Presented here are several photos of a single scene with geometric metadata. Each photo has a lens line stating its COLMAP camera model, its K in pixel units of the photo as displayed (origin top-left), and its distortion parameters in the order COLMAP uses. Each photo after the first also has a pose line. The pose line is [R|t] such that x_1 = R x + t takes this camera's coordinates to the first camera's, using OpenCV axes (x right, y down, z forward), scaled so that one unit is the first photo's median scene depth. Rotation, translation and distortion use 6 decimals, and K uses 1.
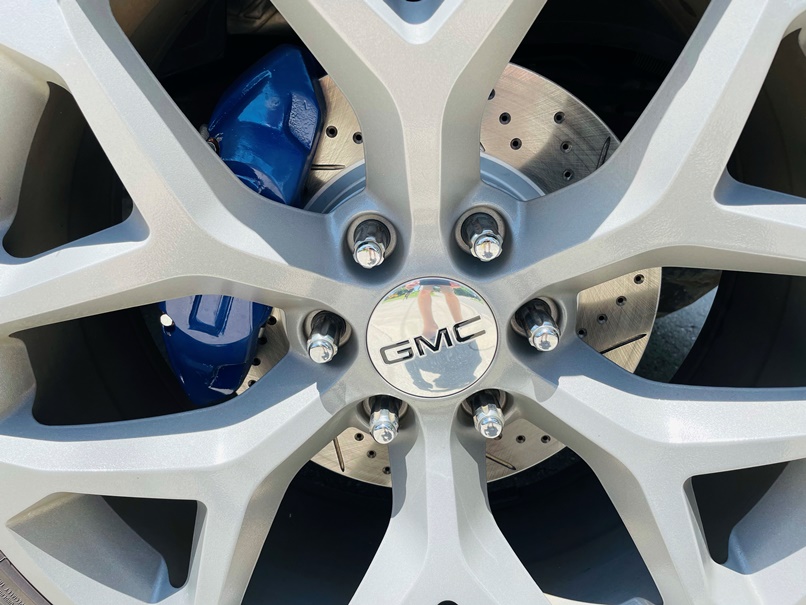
lens RADIAL K [[614.0, 0, 403.0], [0, 614.0, 302.5], [0, 0, 1]] dist [0.011110, 0.002453]
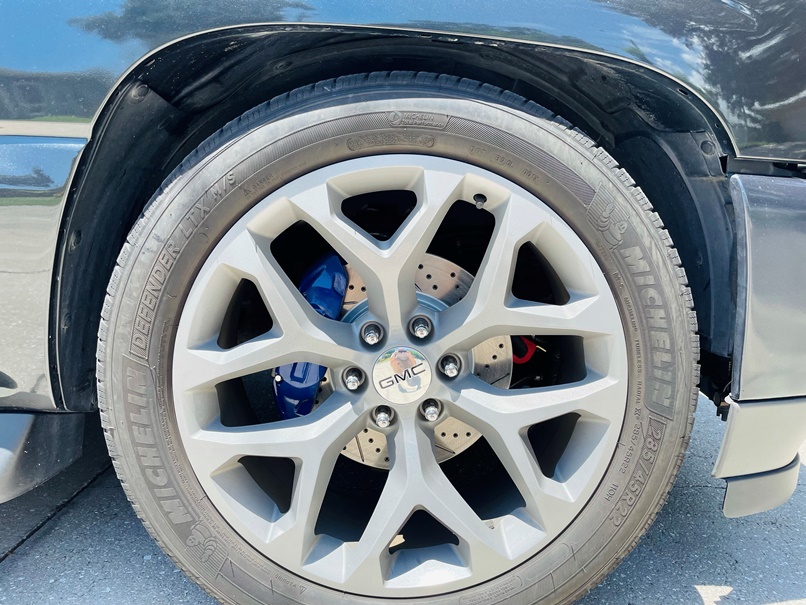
lens RADIAL K [[614.0, 0, 403.0], [0, 614.0, 302.5], [0, 0, 1]] dist [0.011110, 0.002453]
pose [[0.997845, -0.063936, 0.014773, 0.033747], [0.065612, 0.975803, -0.208573, 0.257062], [-0.001080, 0.209093, 0.977895, -1.187439]]
